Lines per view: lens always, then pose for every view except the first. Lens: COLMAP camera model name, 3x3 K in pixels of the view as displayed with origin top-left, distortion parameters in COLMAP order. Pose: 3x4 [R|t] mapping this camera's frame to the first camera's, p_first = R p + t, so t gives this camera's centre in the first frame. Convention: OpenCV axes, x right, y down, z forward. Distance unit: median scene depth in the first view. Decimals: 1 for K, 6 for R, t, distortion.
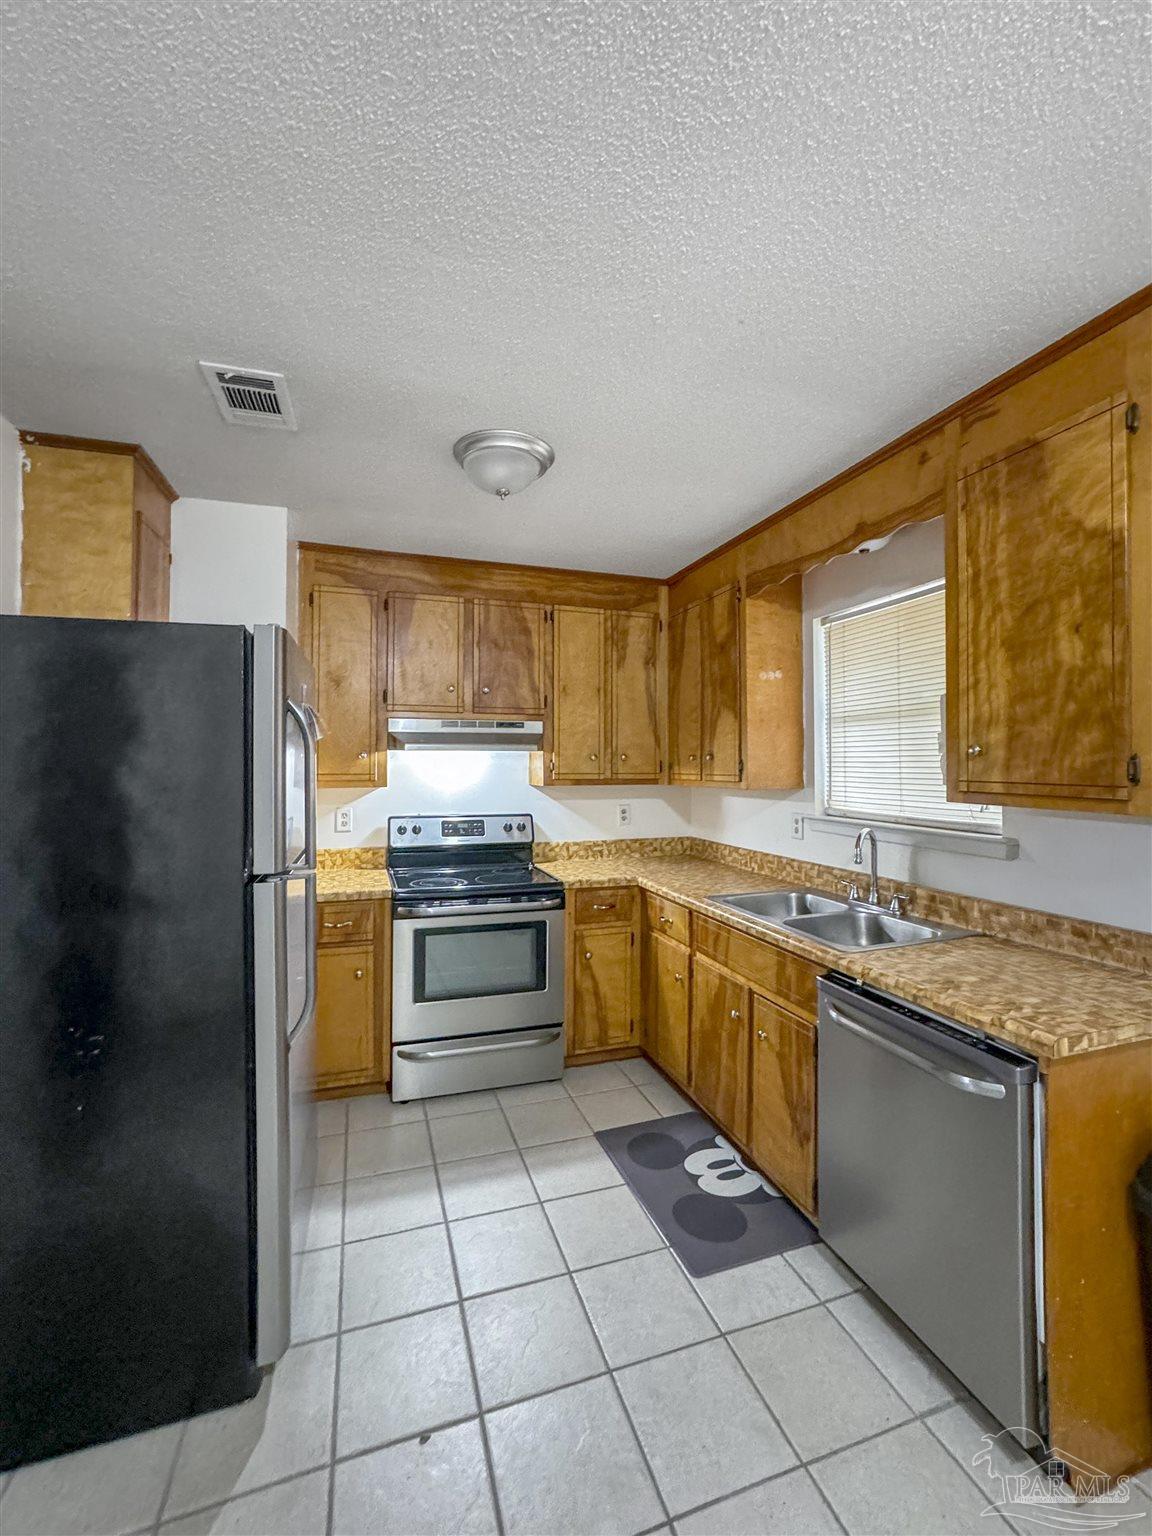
lens RADIAL K [[629.6, 0, 576.0], [0, 629.6, 768.0], [0, 0, 1]] dist [-0.000057, 0.000113]
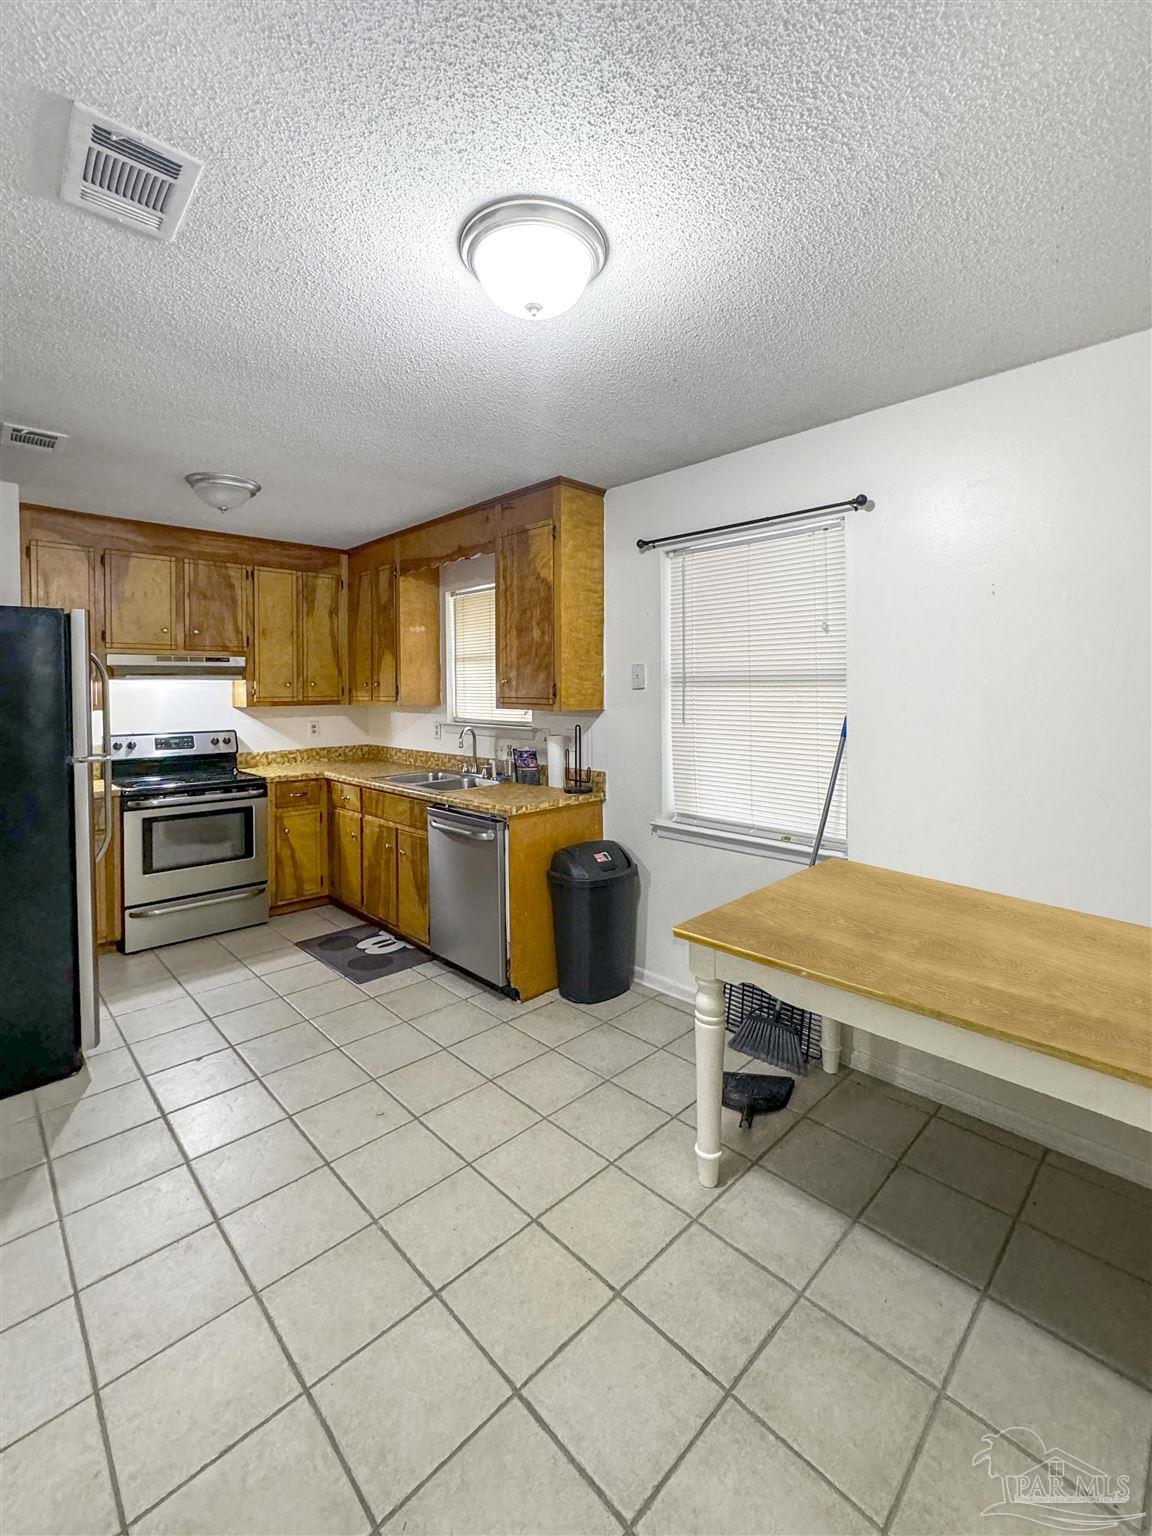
lens RADIAL K [[649.3, 0, 576.8], [0, 649.3, 691.8], [0, 0, 1]] dist [-0.031946, 0.000341]
pose [[0.898500, -0.010105, 0.438858, -0.024788], [0.010344, 0.999945, 0.001846, 0.001902], [-0.438853, 0.002880, 0.898554, -0.527059]]
